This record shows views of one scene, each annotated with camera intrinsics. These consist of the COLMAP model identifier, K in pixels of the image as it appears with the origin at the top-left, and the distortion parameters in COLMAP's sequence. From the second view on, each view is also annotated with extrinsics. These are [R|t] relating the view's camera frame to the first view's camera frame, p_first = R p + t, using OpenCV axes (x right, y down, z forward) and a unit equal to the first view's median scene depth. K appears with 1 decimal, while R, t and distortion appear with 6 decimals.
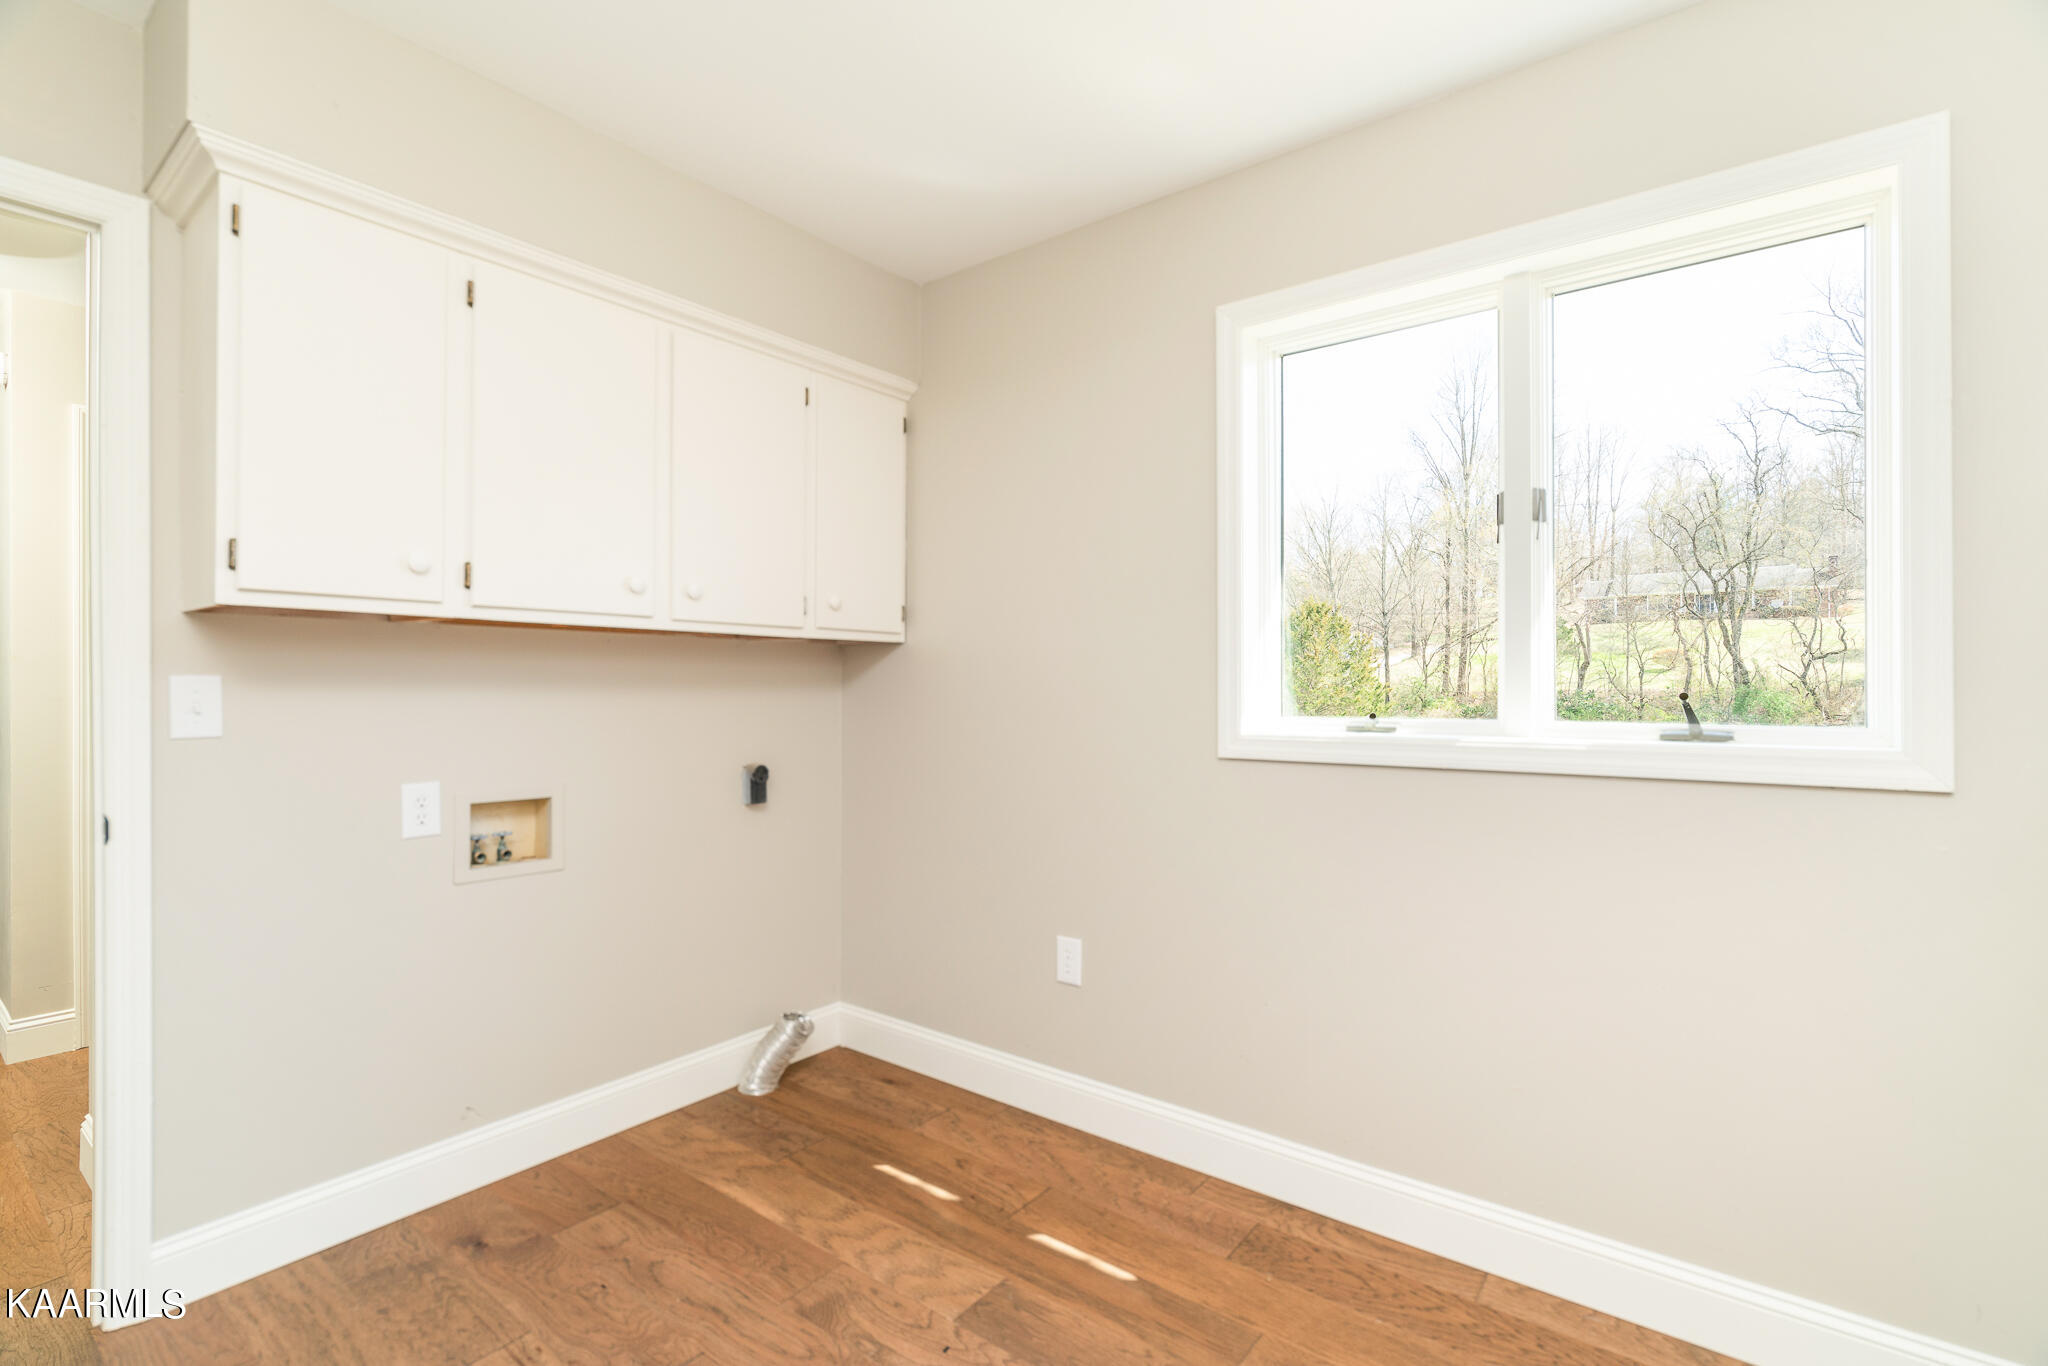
lens RADIAL K [[916.6, 0, 1014.4], [0, 916.6, 682.6], [0, 0, 1]] dist [0.001123, 0.000611]
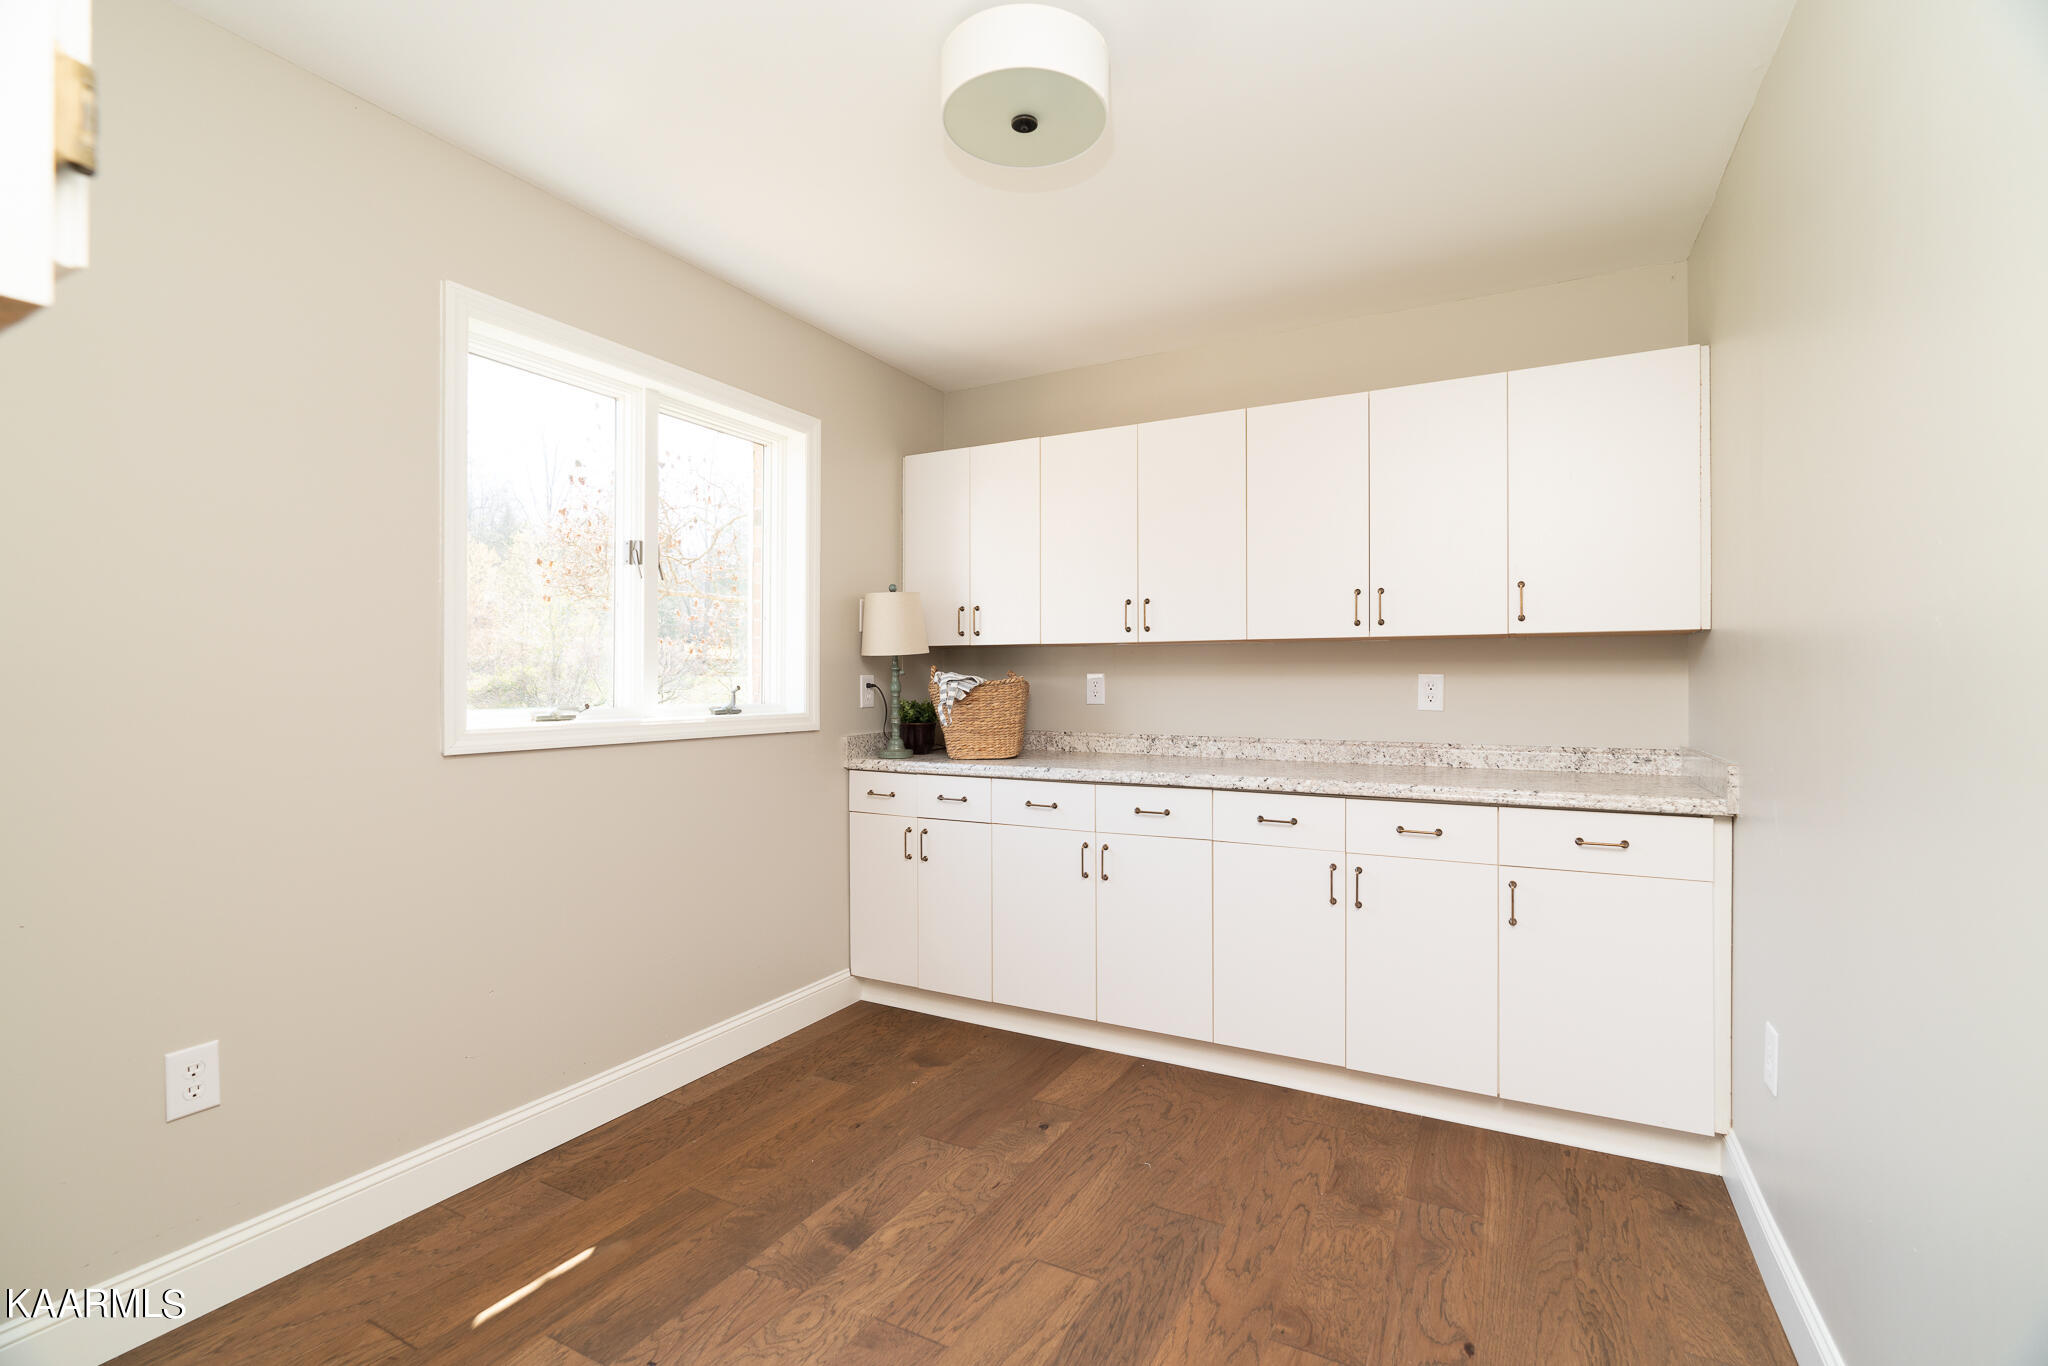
lens RADIAL K [[916.6, 0, 1014.4], [0, 916.6, 682.6], [0, 0, 1]] dist [0.001123, 0.000611]
pose [[-0.149089, 0.001234, 0.988823, -0.912350], [-0.010466, 0.999941, -0.002826, 0.002742], [-0.988768, -0.010771, -0.149067, 0.642699]]
